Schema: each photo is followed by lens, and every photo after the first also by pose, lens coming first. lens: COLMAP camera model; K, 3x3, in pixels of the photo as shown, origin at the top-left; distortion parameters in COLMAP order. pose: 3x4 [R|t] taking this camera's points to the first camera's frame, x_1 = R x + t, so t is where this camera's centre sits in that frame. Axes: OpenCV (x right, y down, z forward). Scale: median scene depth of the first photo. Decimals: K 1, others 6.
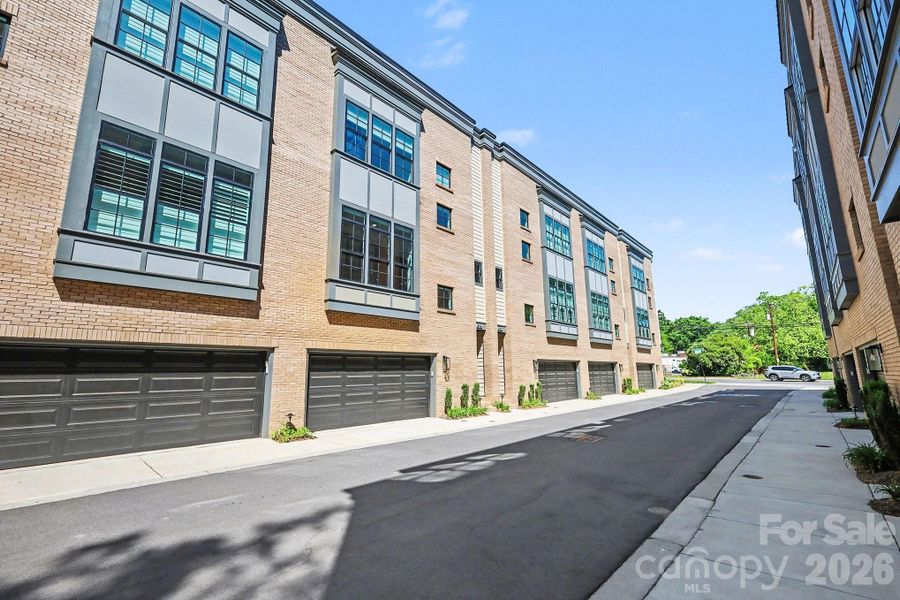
lens RADIAL K [[395.4, 0, 476.3], [0, 395.4, 289.9], [0, 0, 1]] dist [0.000675, -0.000111]
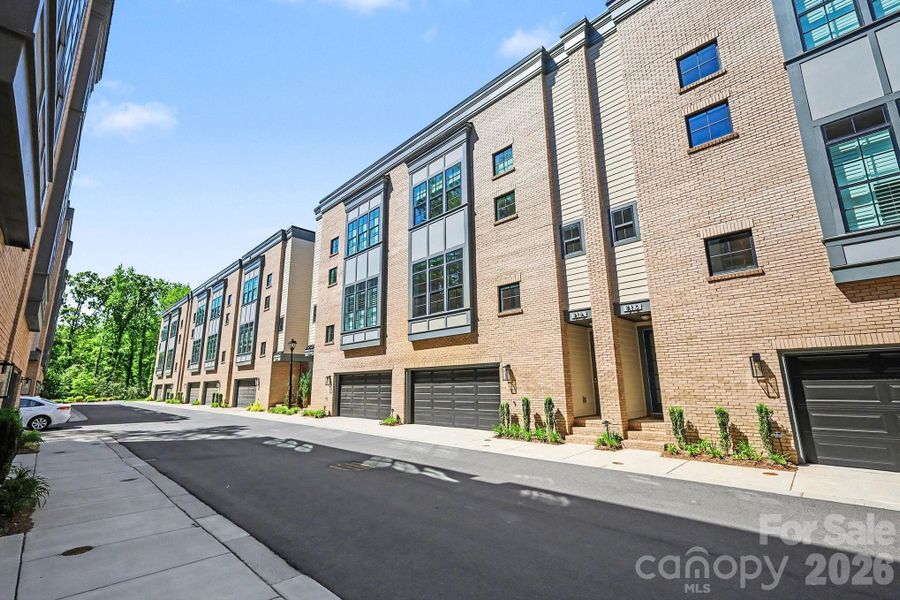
lens RADIAL K [[393.9, 0, 454.3], [0, 393.9, 298.2], [0, 0, 1]] dist [0.004496, 0.000201]
pose [[-0.089870, -0.203337, -0.974976, 0.920354], [0.217274, 0.951355, -0.218438, 0.218776], [0.971965, -0.231468, -0.041319, 1.089647]]
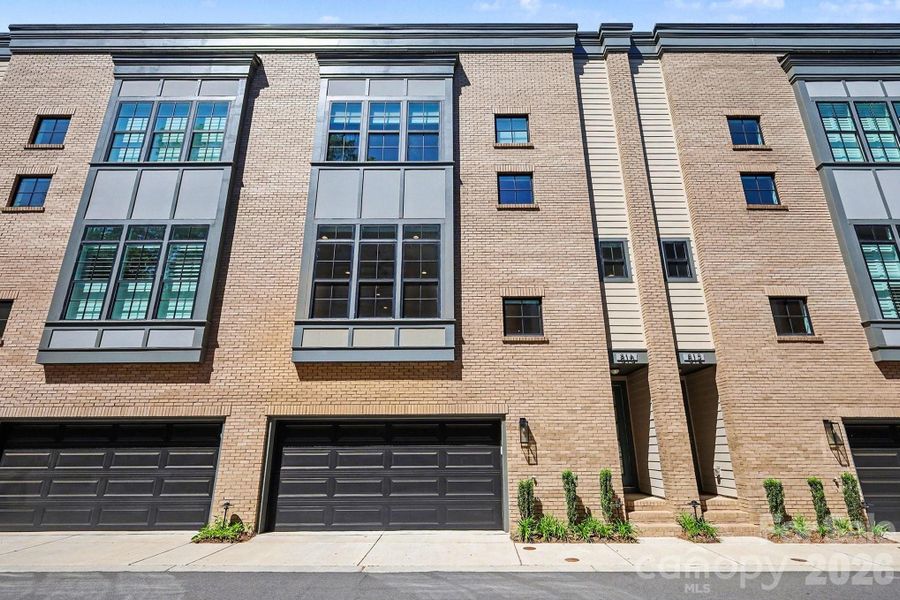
lens RADIAL K [[479.1, 0, 469.2], [0, 479.1, 278.6], [0, 0, 1]] dist [0.001555, -0.000012]
pose [[0.641422, -0.250547, -0.725123, 0.475366], [0.153714, 0.967975, -0.198487, 0.112084], [0.751631, 0.015852, 0.659393, 0.557421]]
